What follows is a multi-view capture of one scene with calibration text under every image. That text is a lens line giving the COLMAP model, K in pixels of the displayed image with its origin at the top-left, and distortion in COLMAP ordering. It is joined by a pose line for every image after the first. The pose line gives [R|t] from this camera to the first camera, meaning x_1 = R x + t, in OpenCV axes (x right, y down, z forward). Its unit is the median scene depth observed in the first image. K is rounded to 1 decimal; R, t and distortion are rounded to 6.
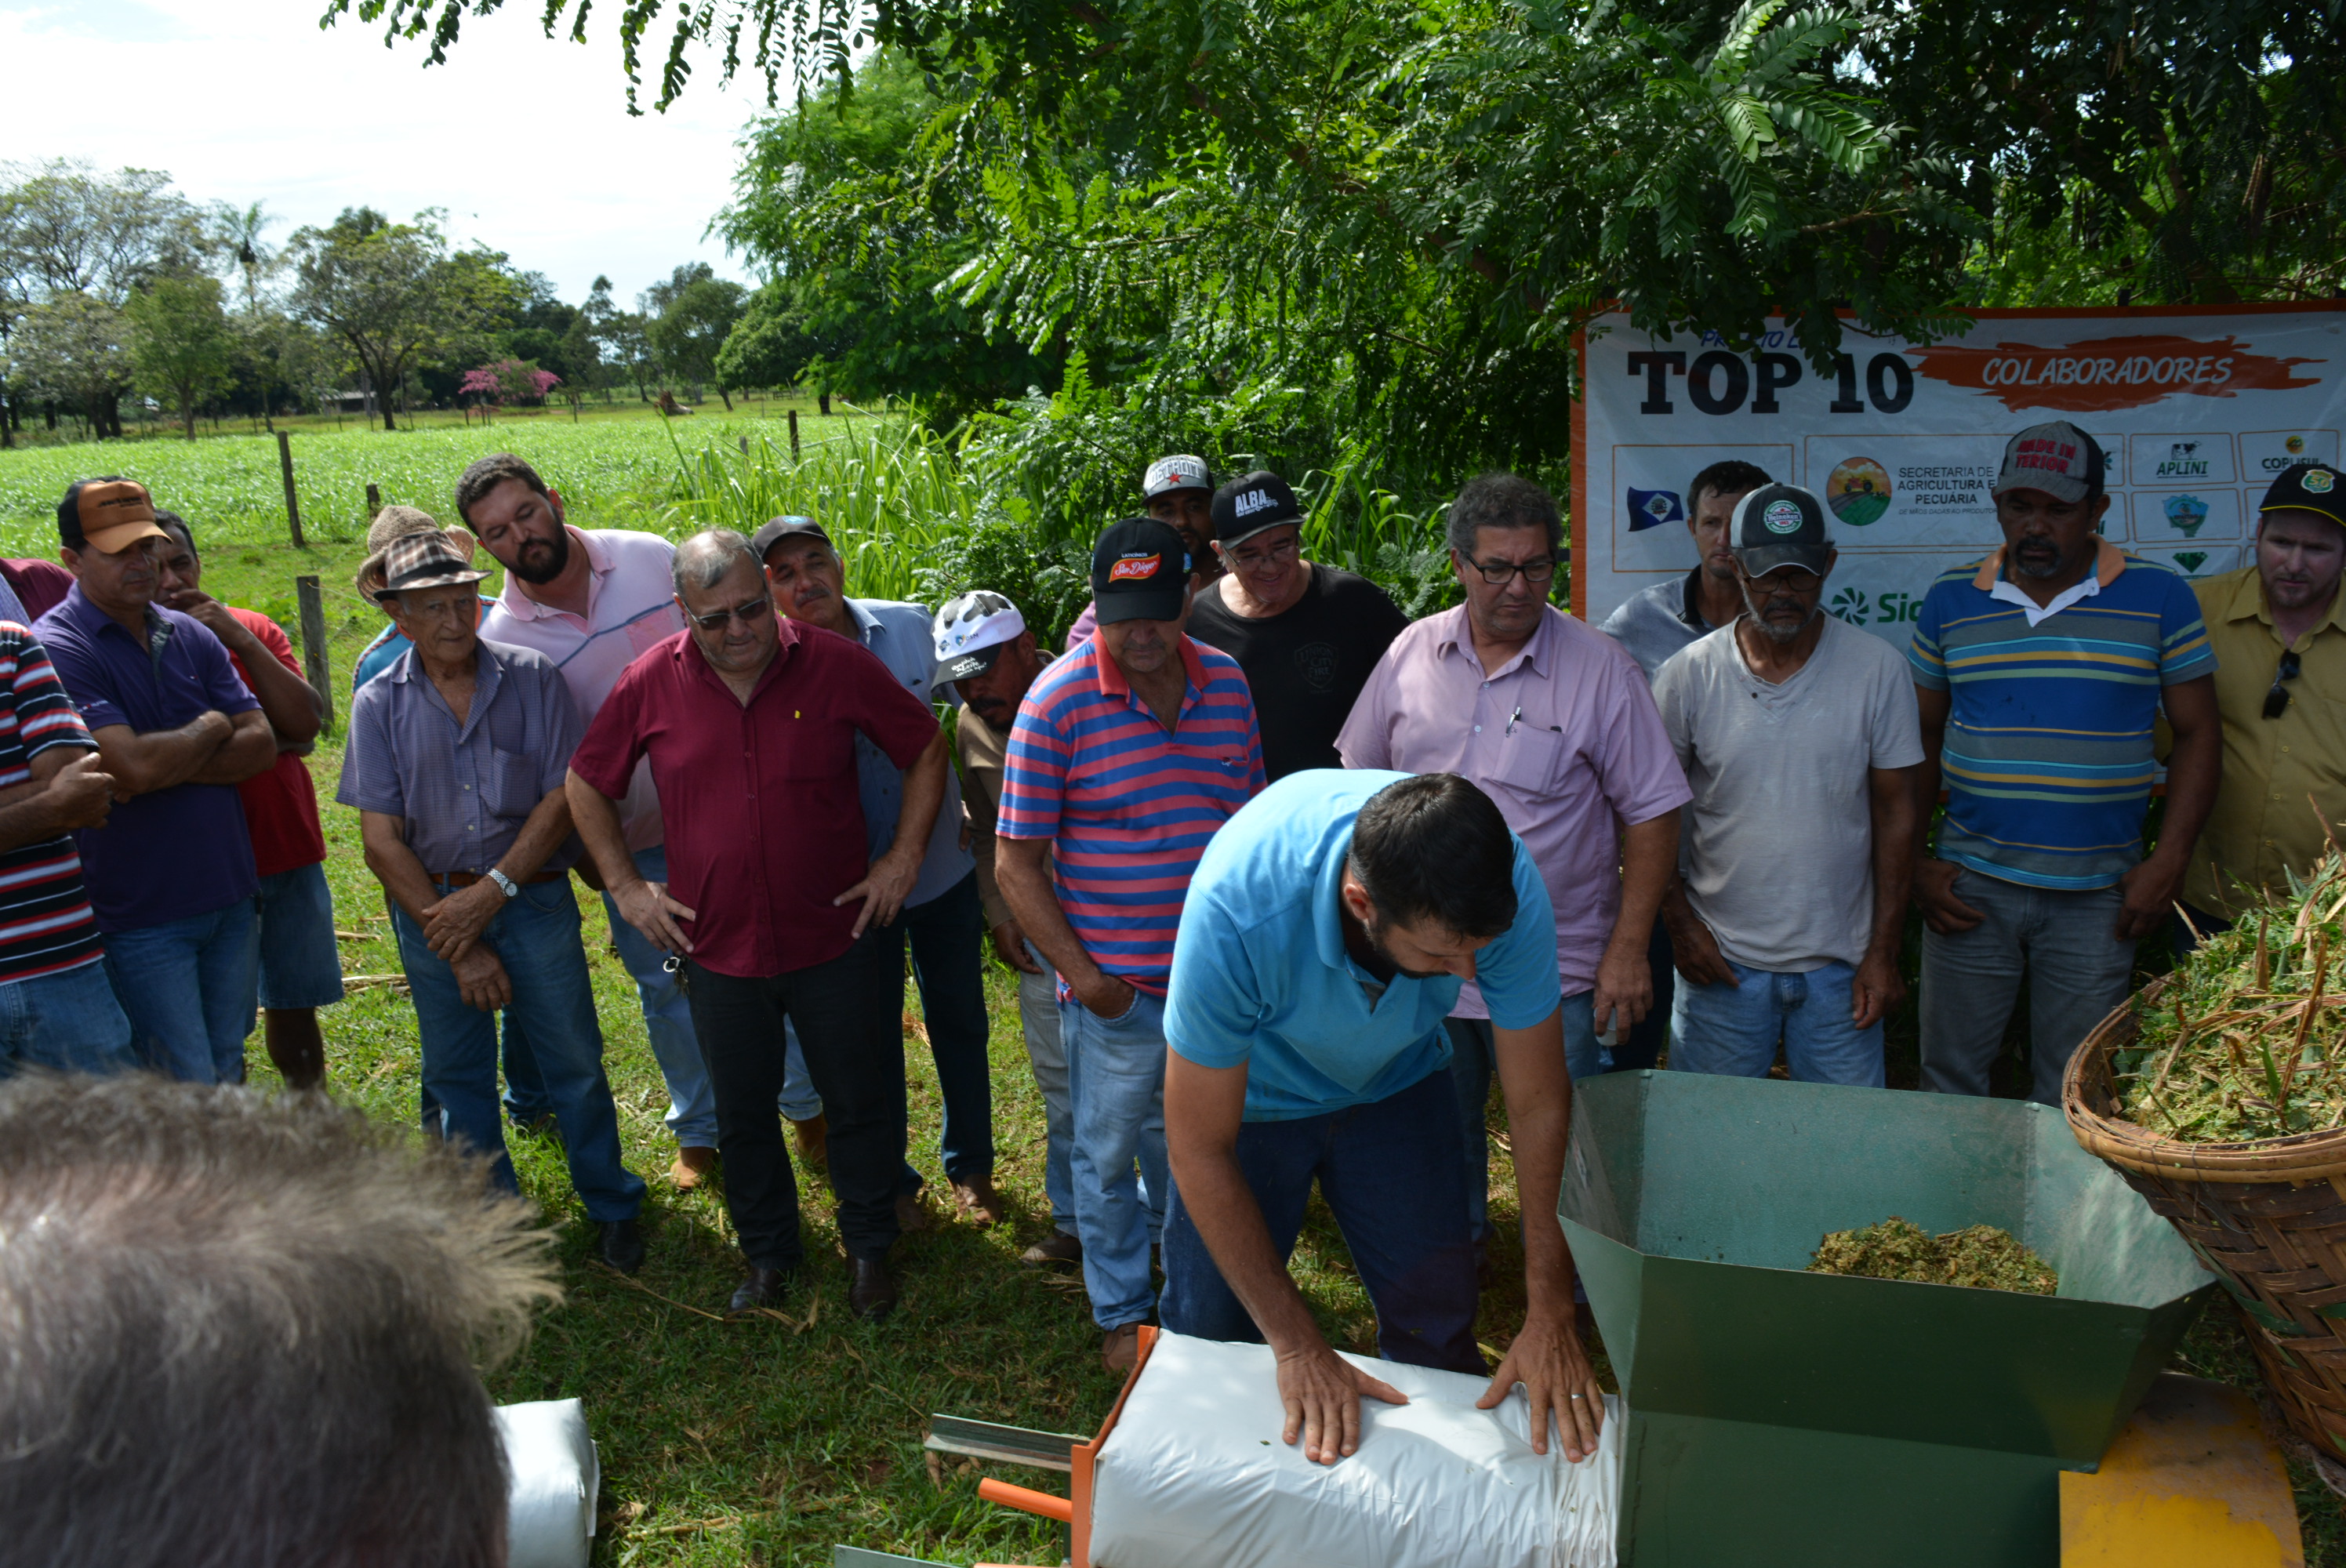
lens RADIAL K [[1908.8, 0, 1165.6], [0, 1908.8, 808.1], [0, 0, 1]] dist [-0.075152, 0.016886]
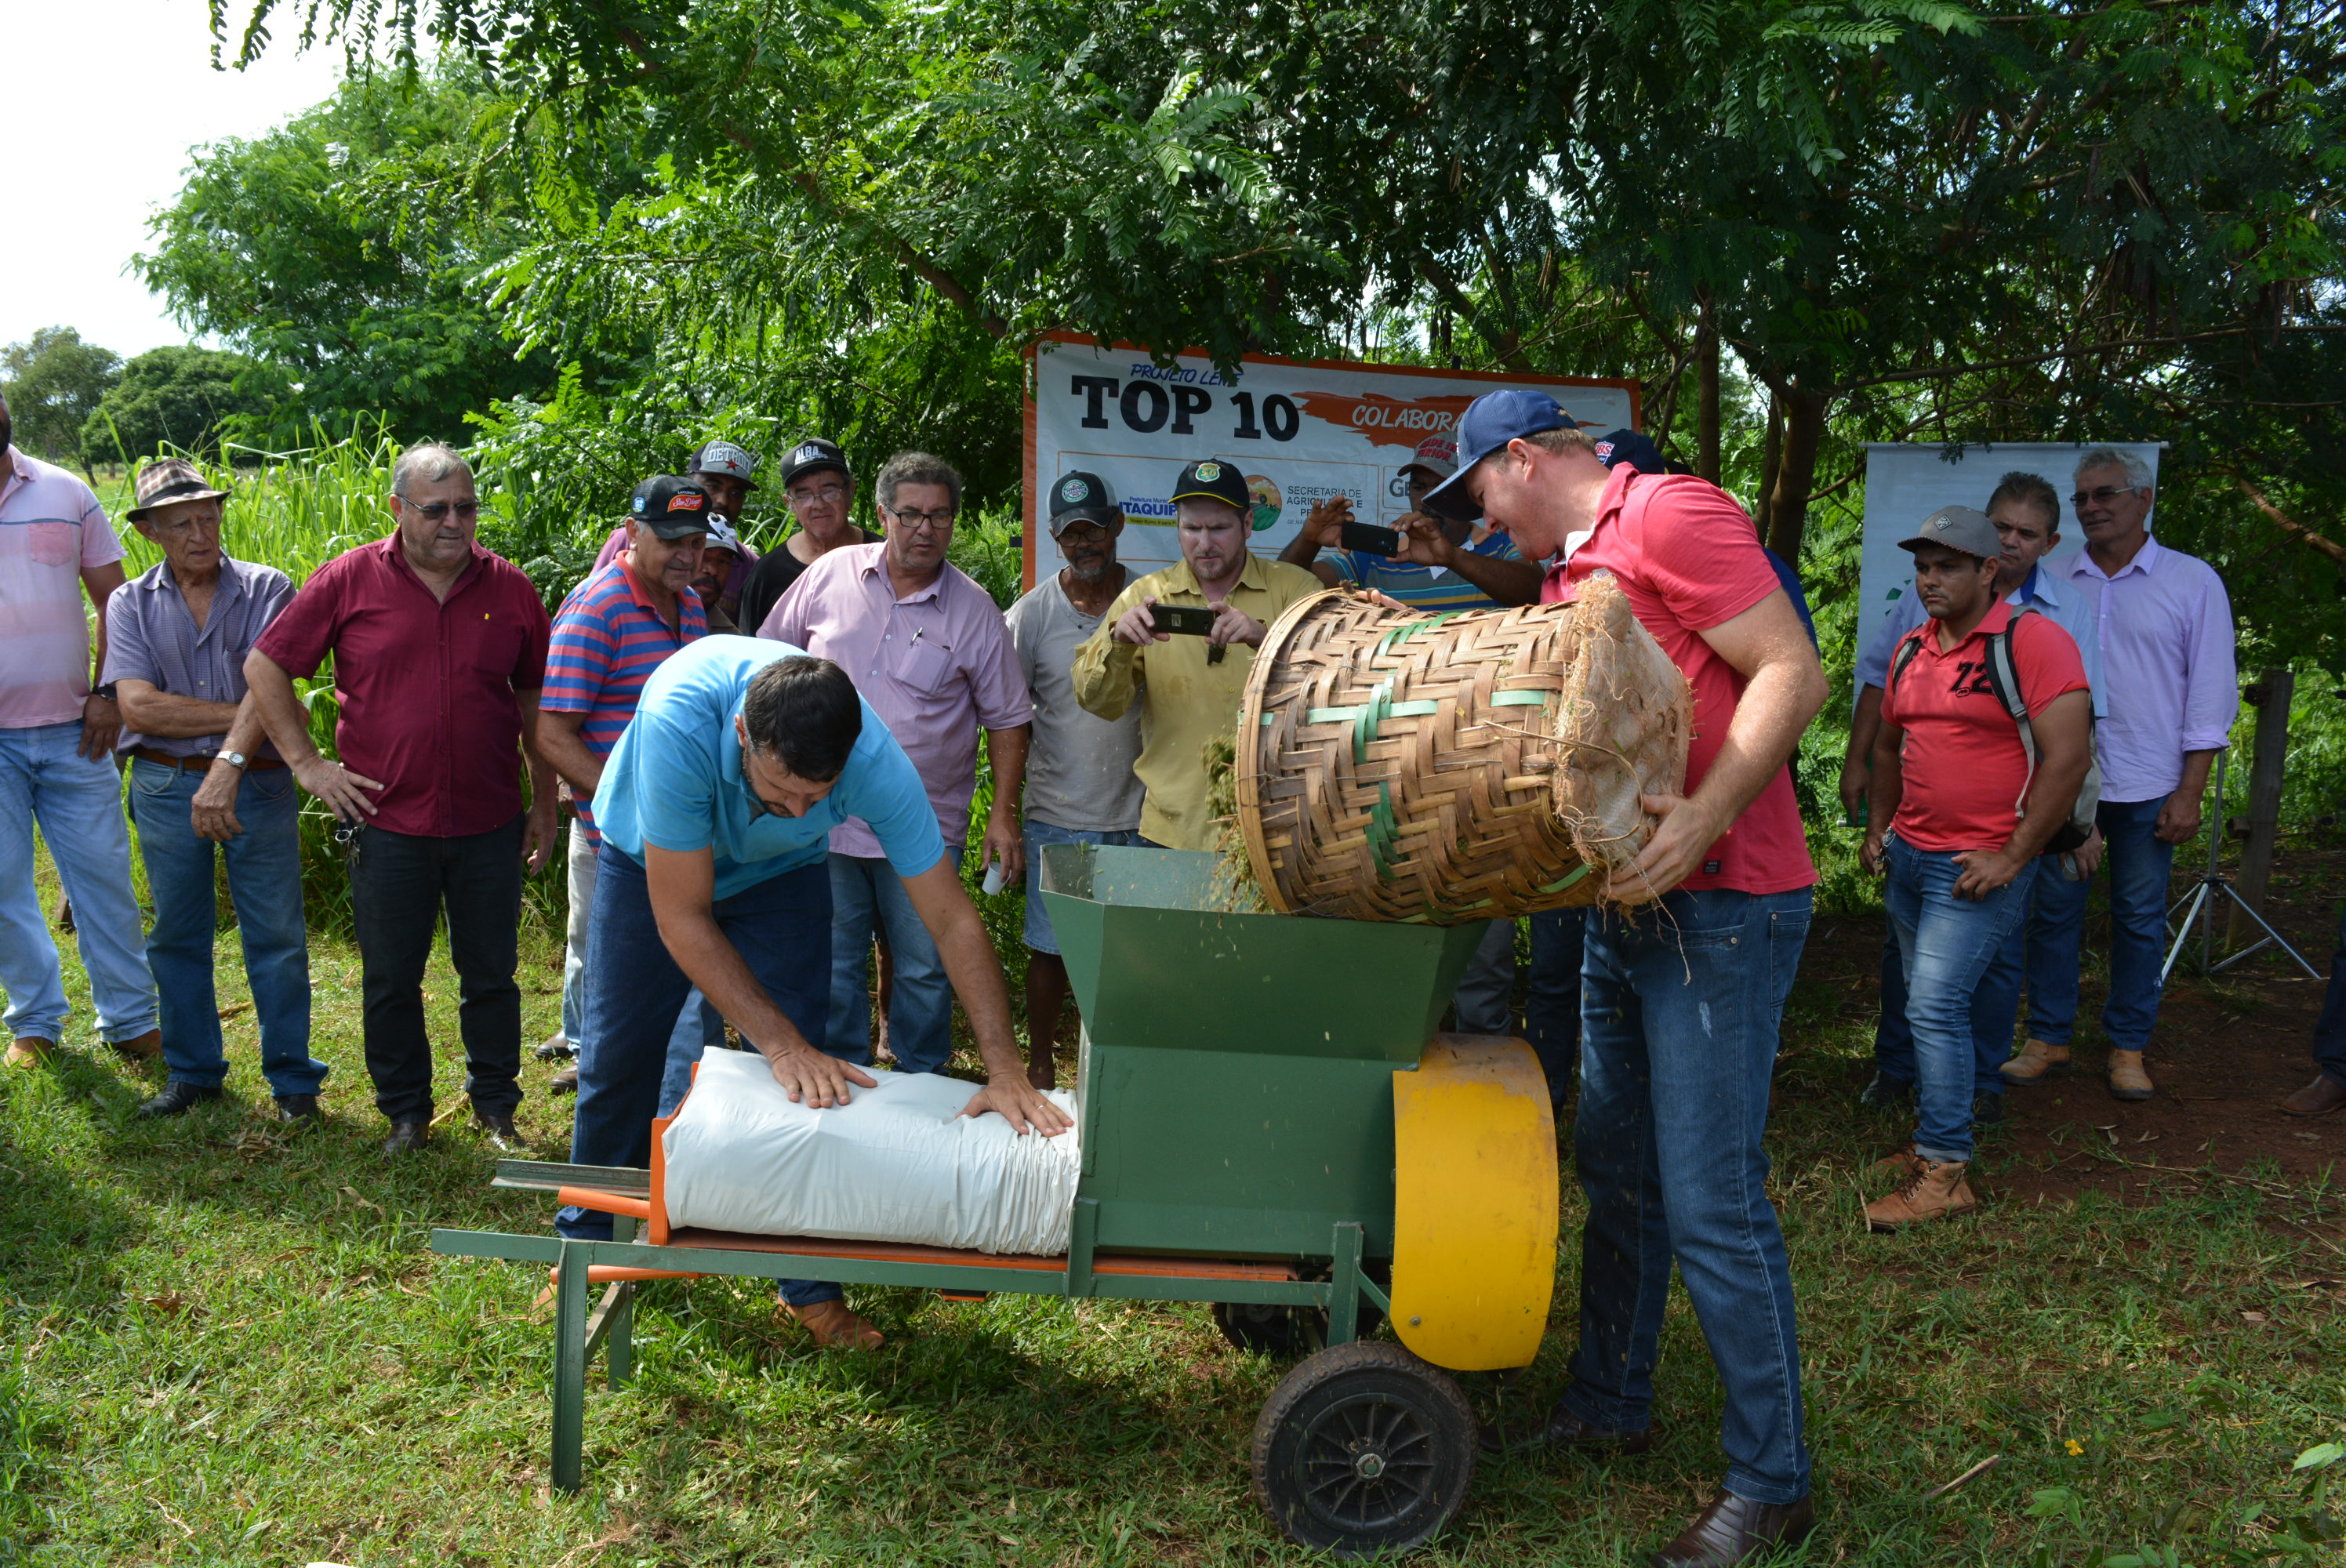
lens RADIAL K [[1901.5, 0, 1179.1], [0, 1901.5, 746.8], [0, 0, 1]] dist [-0.068485, 0.005941]
pose [[0.952136, 0.025411, 0.304616, -0.048729], [0.003072, 0.995693, -0.092662, 0.100391], [-0.305659, 0.089162, 0.947957, -0.131635]]
